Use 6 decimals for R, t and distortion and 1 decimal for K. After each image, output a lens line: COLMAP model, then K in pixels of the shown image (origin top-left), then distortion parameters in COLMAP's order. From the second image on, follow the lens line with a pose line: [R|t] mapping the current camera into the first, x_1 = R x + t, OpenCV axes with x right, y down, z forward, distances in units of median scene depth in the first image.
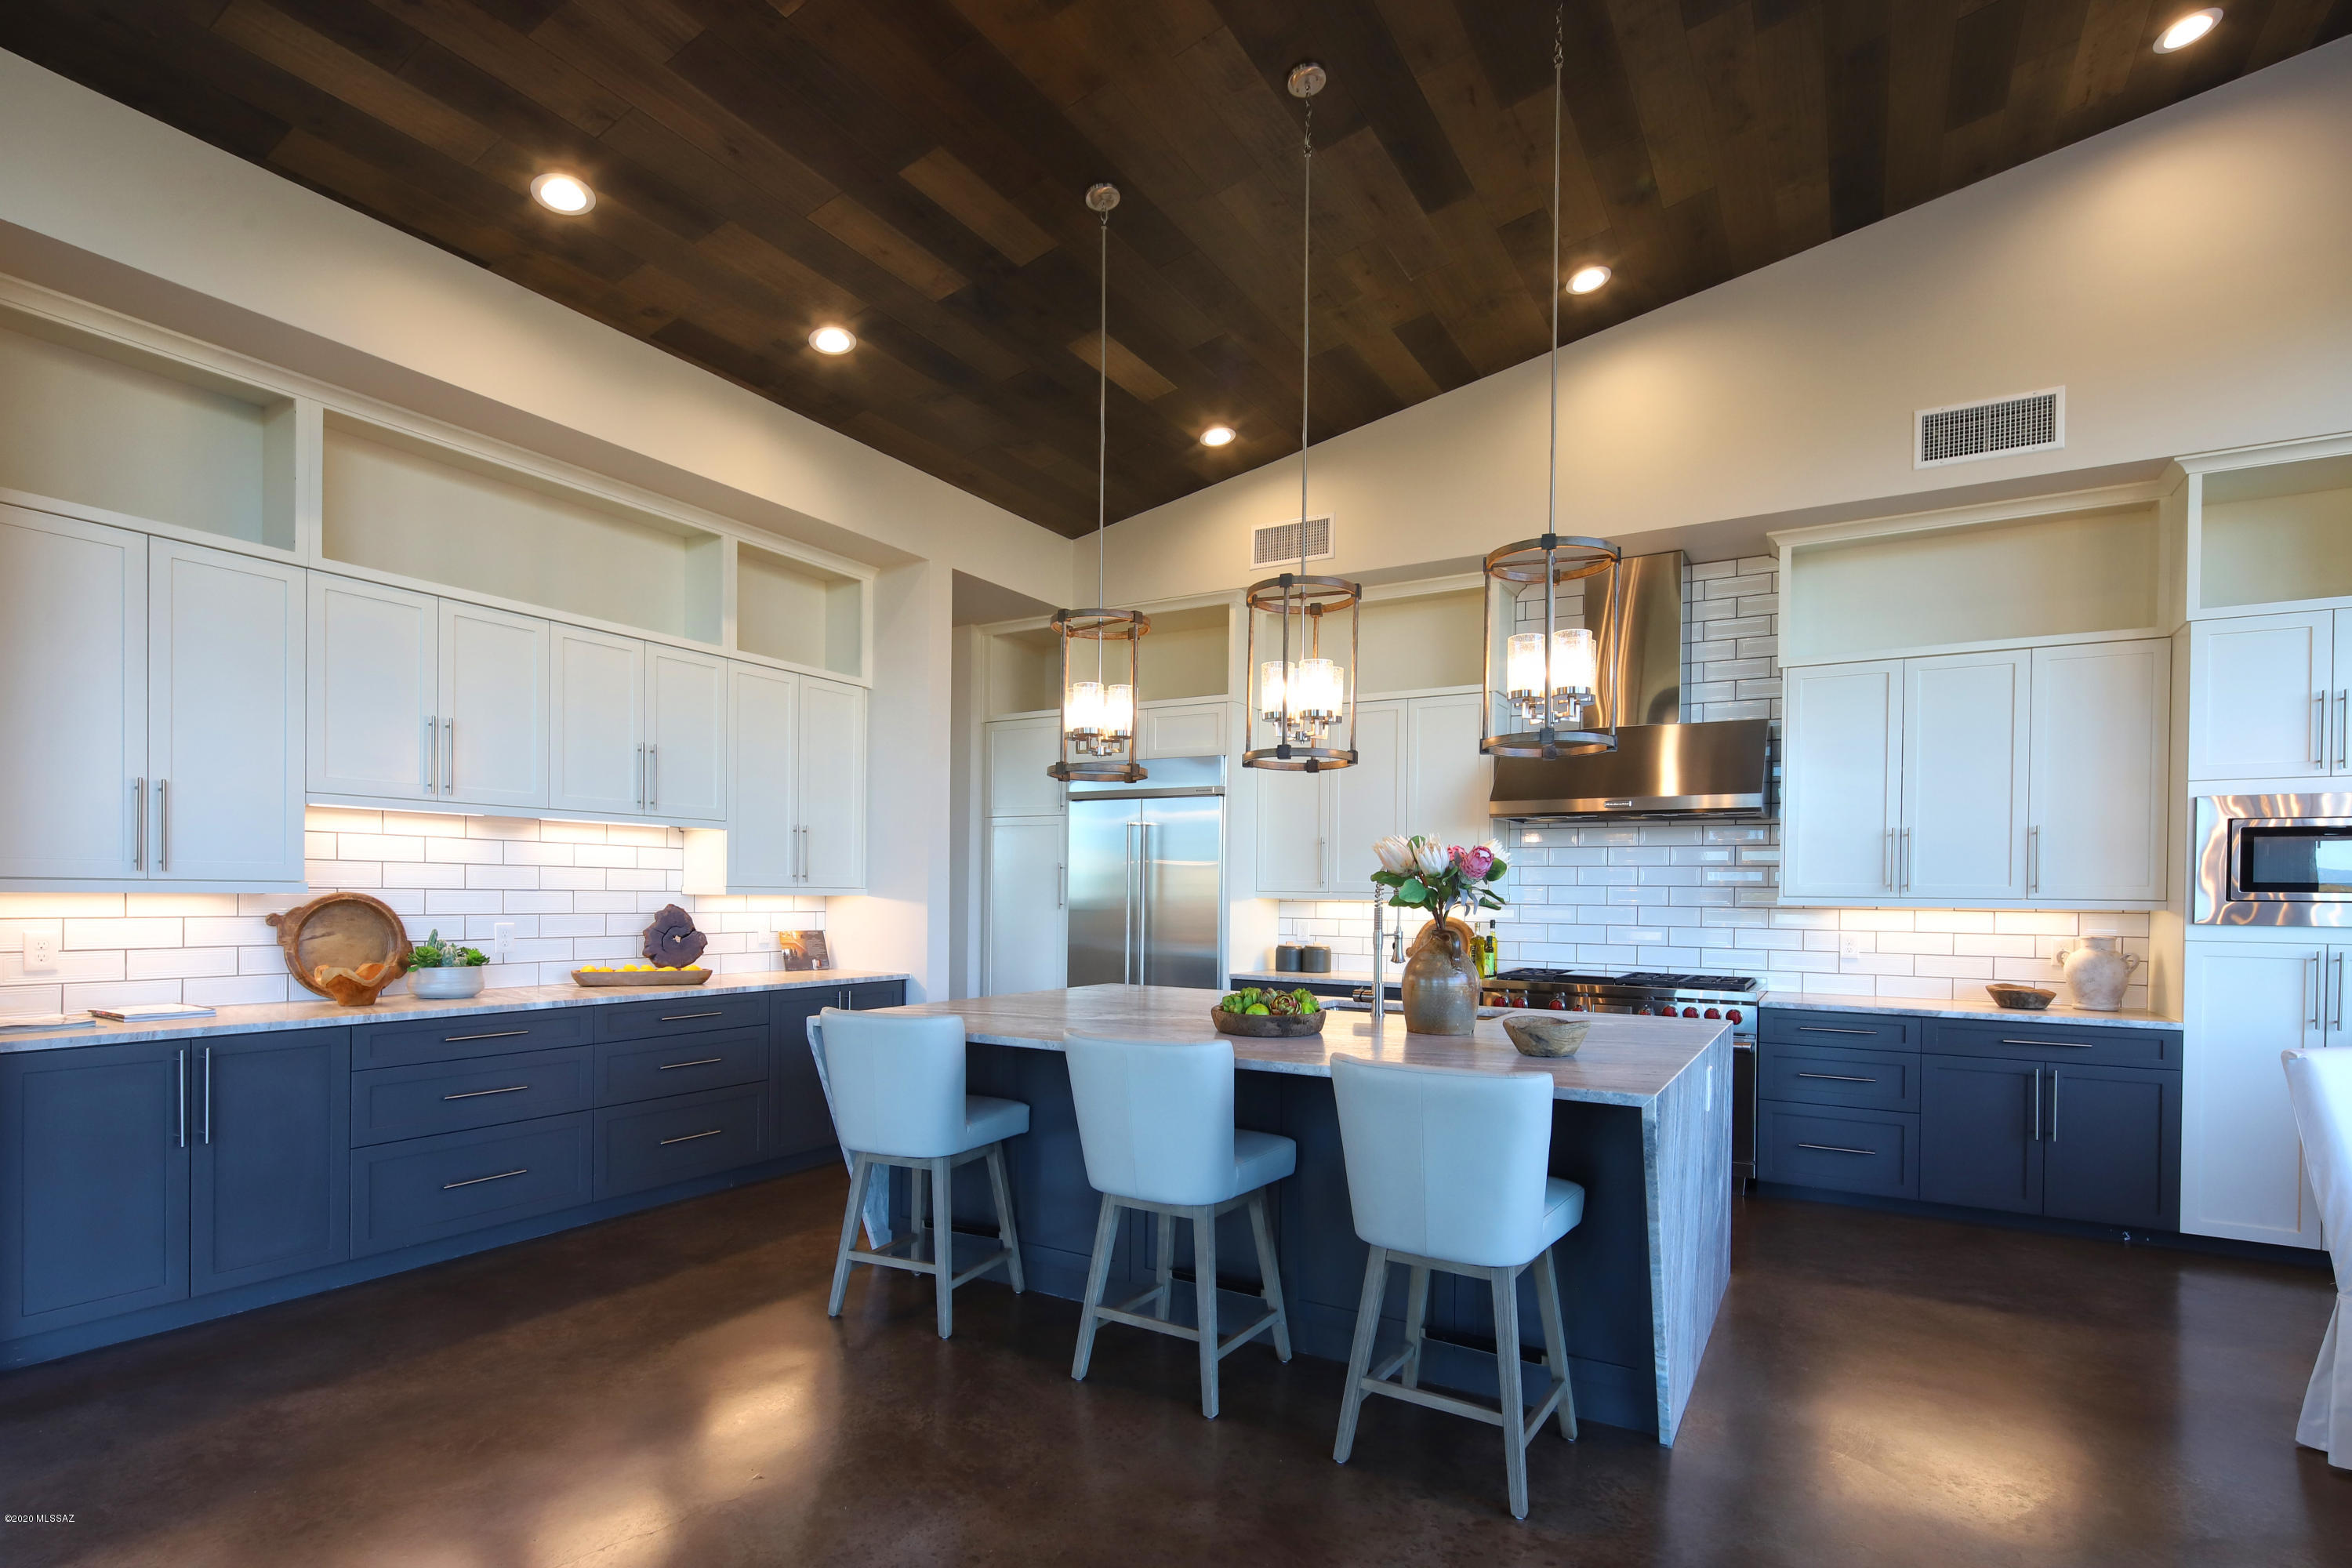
lens RADIAL K [[1146.5, 0, 1174.4], [0, 1146.5, 899.2], [0, 0, 1]] dist [0.005203, -0.004139]
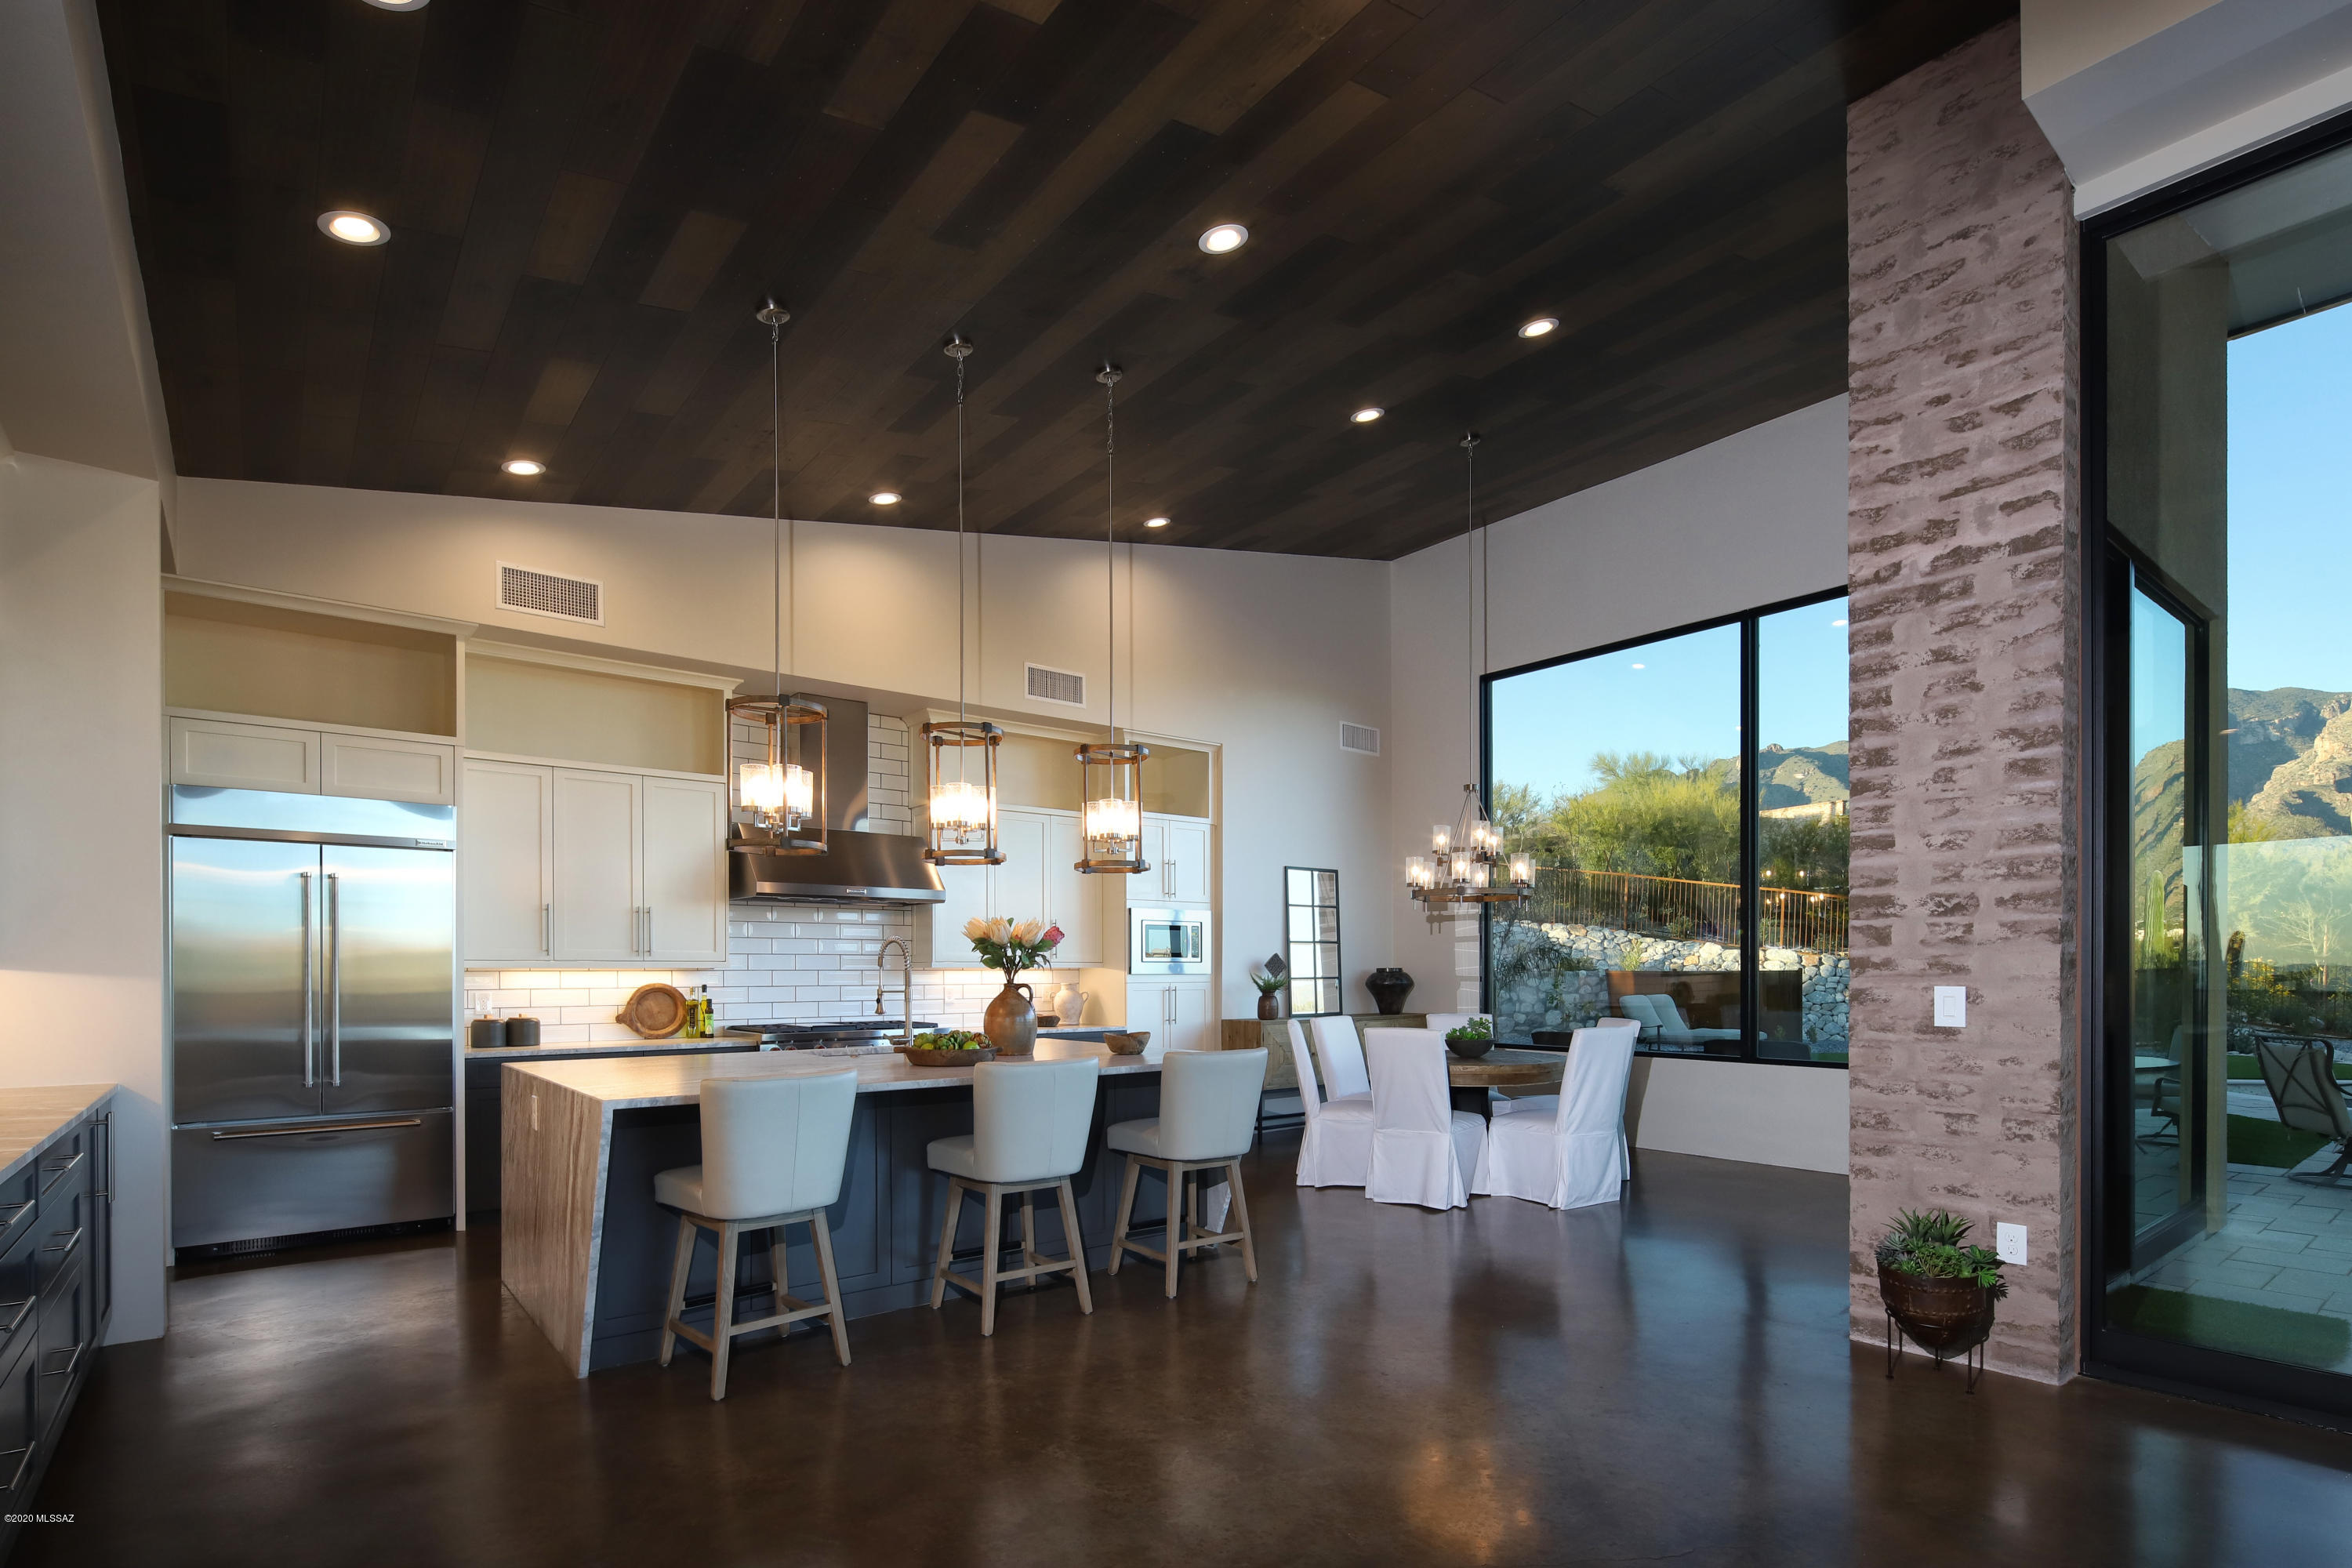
lens RADIAL K [[1146.5, 0, 1170.3], [0, 1146.5, 979.9], [0, 0, 1]] dist [0.005203, -0.004139]
pose [[0.350586, -0.018600, 0.936346, -0.789097], [0.013975, 0.999795, 0.014628, 0.004102], [-0.936426, 0.007957, 0.350774, 0.234304]]
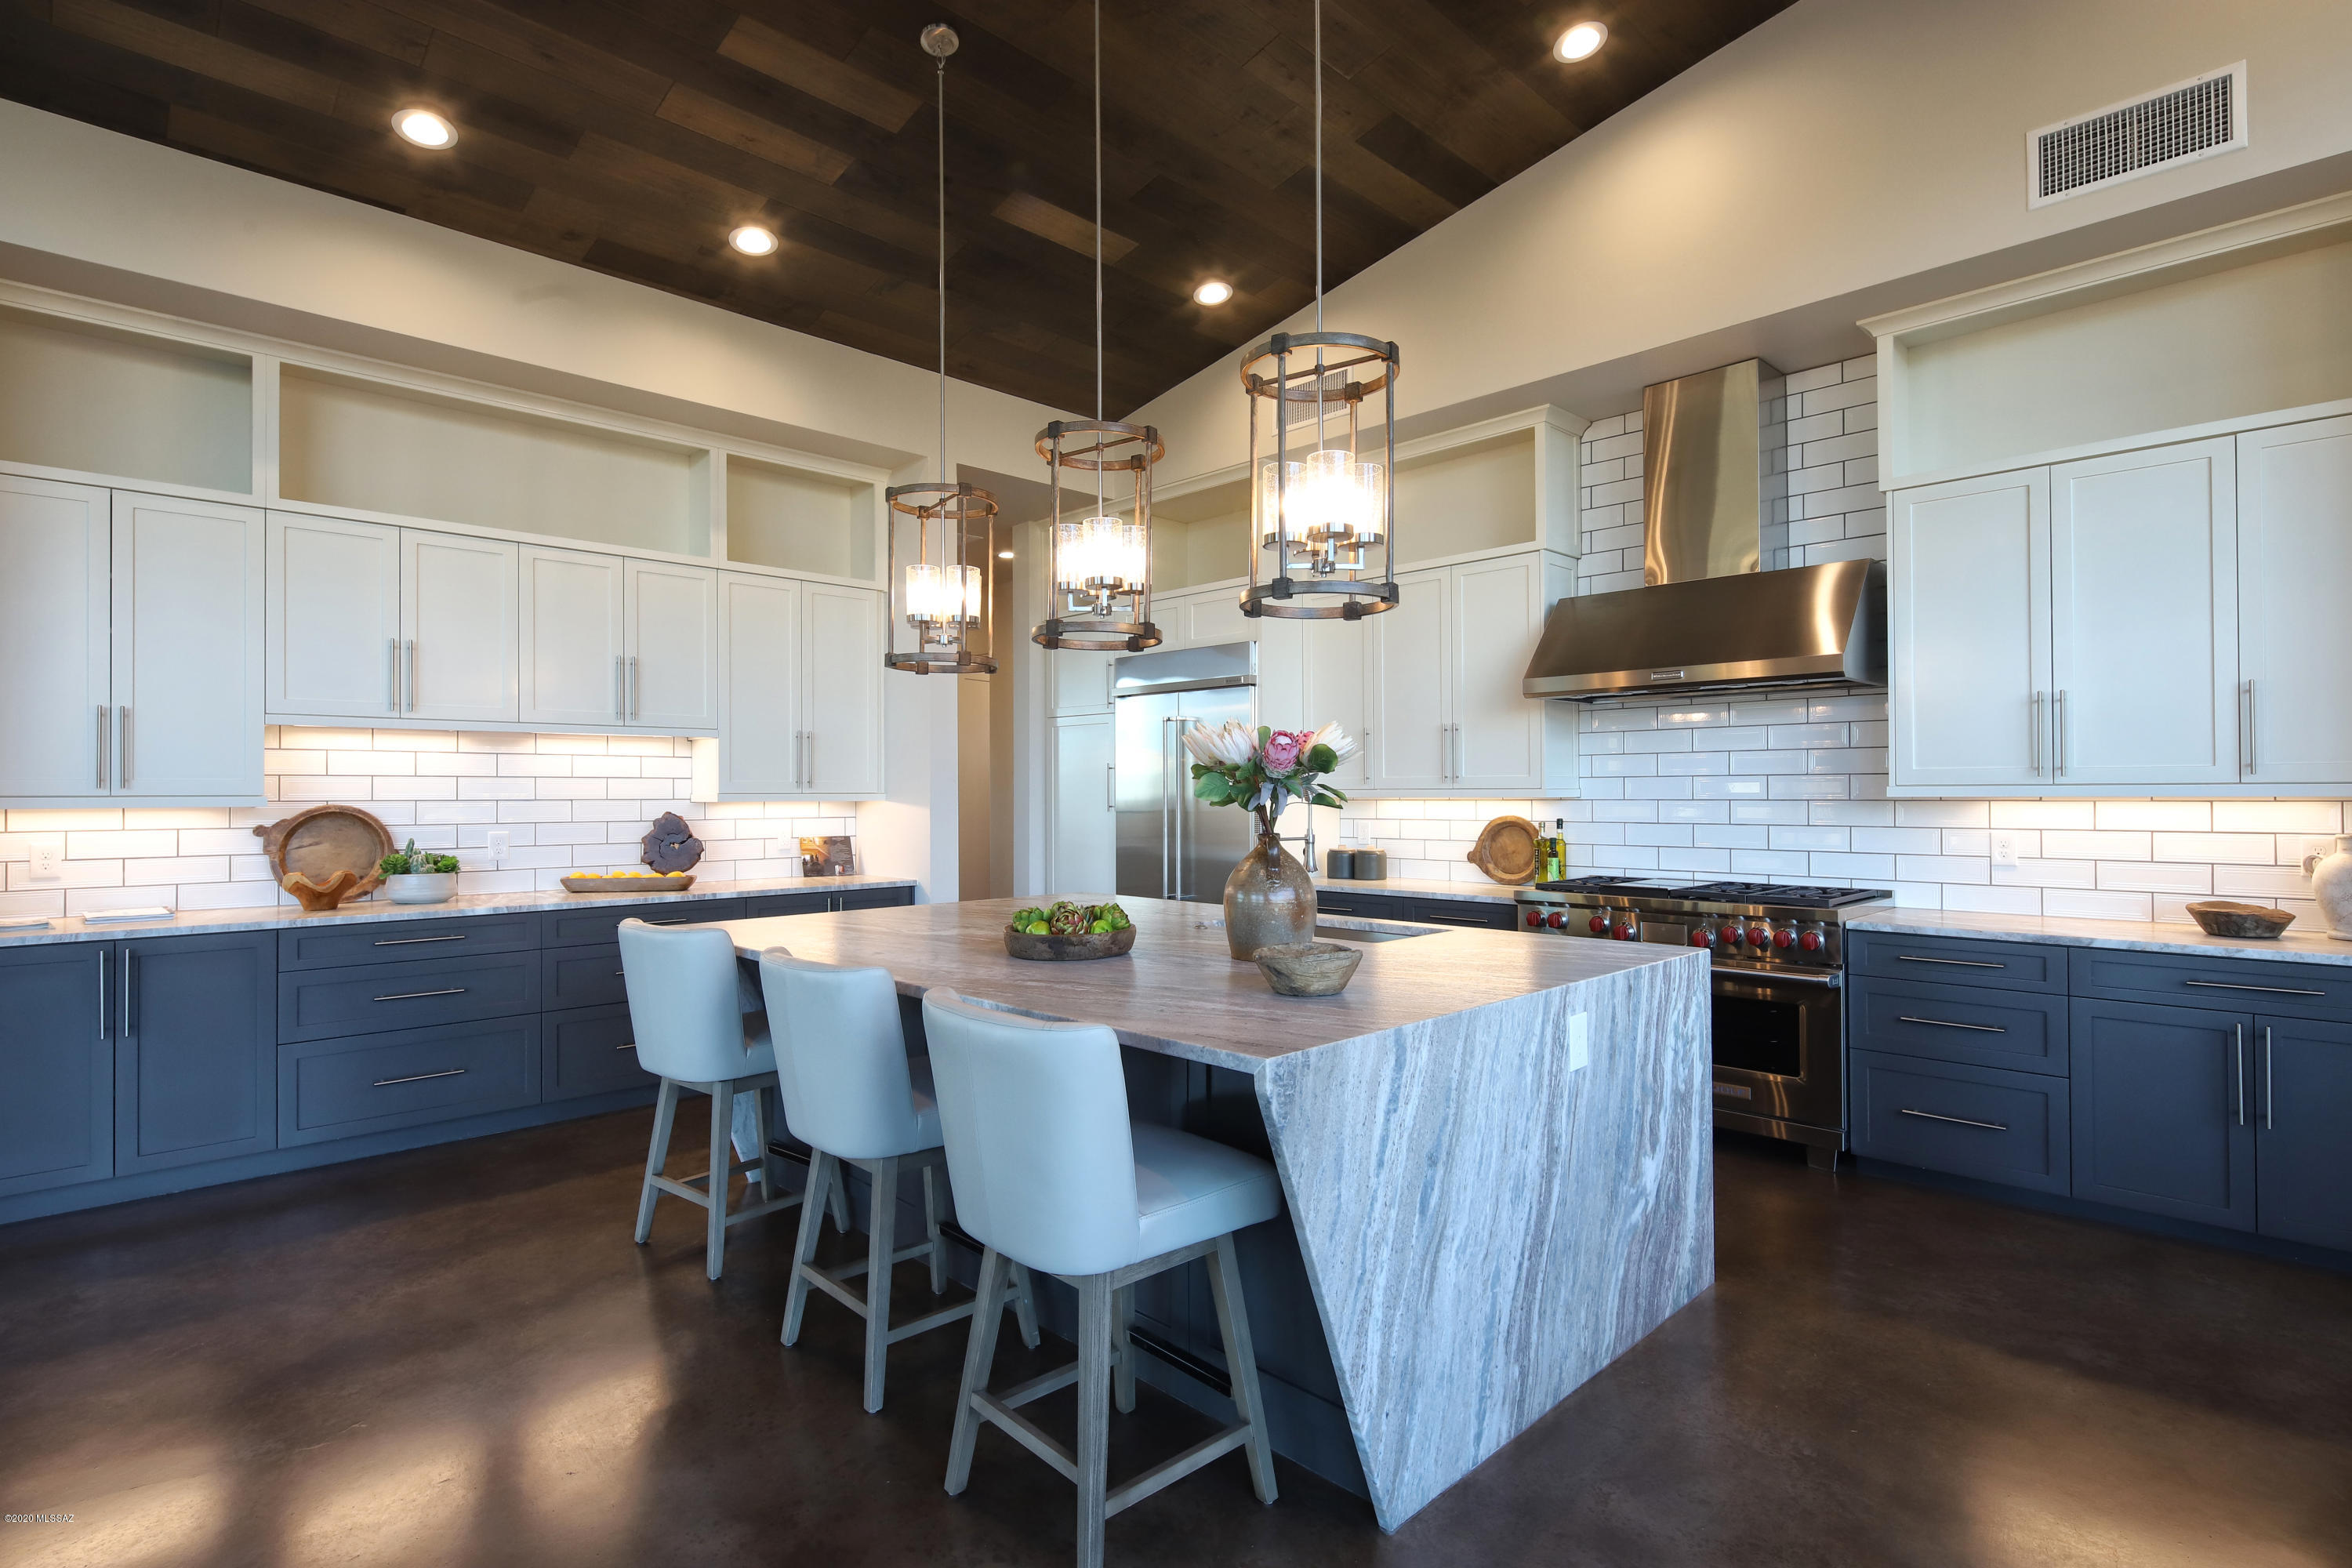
lens RADIAL K [[1146.5, 0, 1169.7], [0, 1146.5, 778.8], [0, 0, 1]] dist [0.005203, -0.004139]
pose [[0.965746, -0.018895, -0.258802, 0.282793], [0.014056, 0.999690, -0.020535, 0.002414], [0.259110, 0.016193, 0.965712, 0.137336]]
